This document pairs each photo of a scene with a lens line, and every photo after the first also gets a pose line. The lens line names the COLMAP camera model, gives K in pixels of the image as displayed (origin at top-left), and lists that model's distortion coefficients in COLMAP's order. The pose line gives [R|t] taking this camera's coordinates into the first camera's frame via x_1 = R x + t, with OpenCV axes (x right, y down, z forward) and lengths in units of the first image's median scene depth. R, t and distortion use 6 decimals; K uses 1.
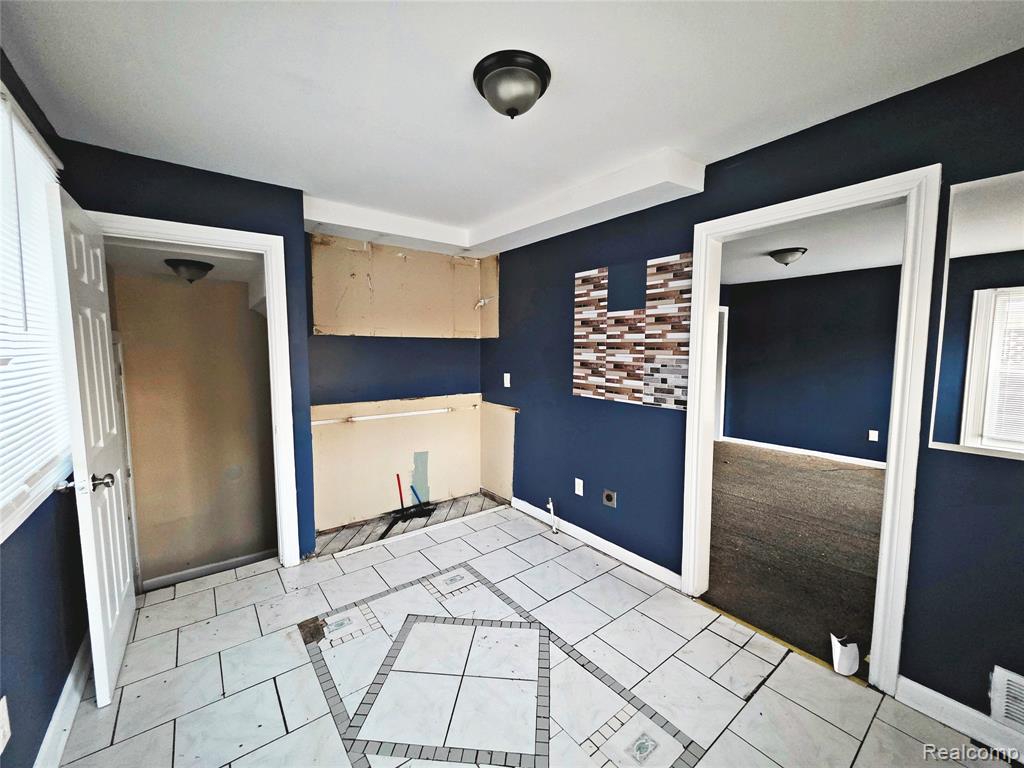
lens RADIAL K [[409.7, 0, 511.1], [0, 409.7, 383.5], [0, 0, 1]] dist [-0.000322, 0.000588]
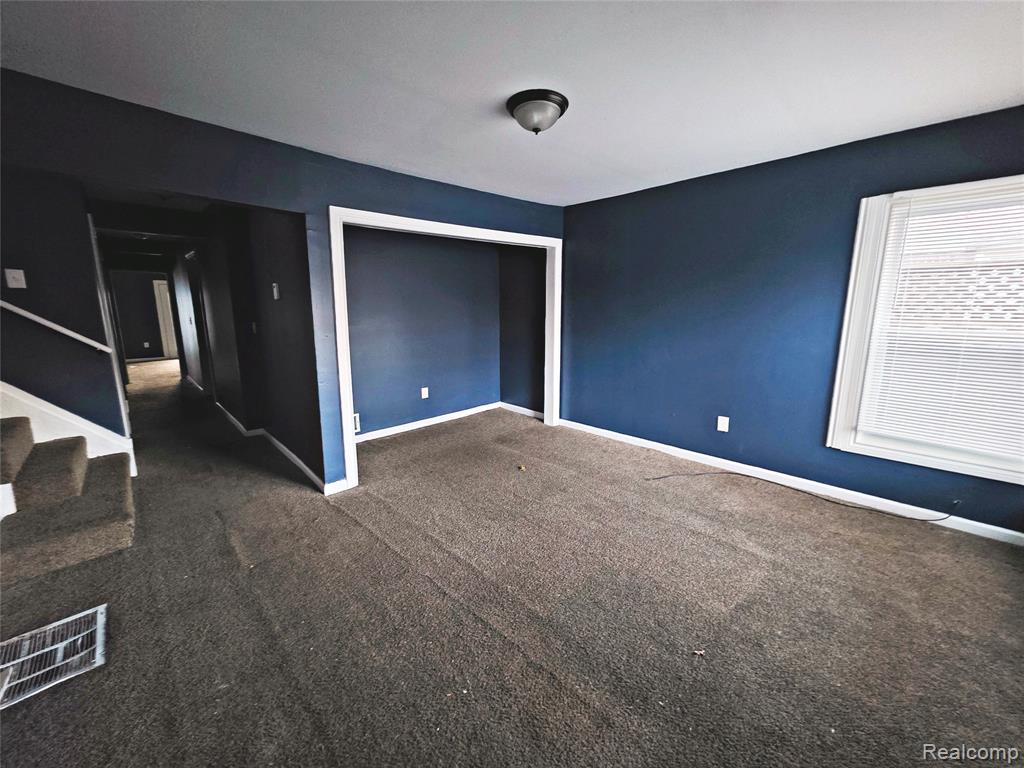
lens RADIAL K [[409.7, 0, 513.1], [0, 409.7, 379.4], [0, 0, 1]] dist [-0.000322, 0.000588]
pose [[0.994840, -0.021907, 0.099068, 0.541597], [0.012425, 0.995367, 0.095340, -0.020521], [-0.100697, -0.093617, 0.990503, 0.416123]]
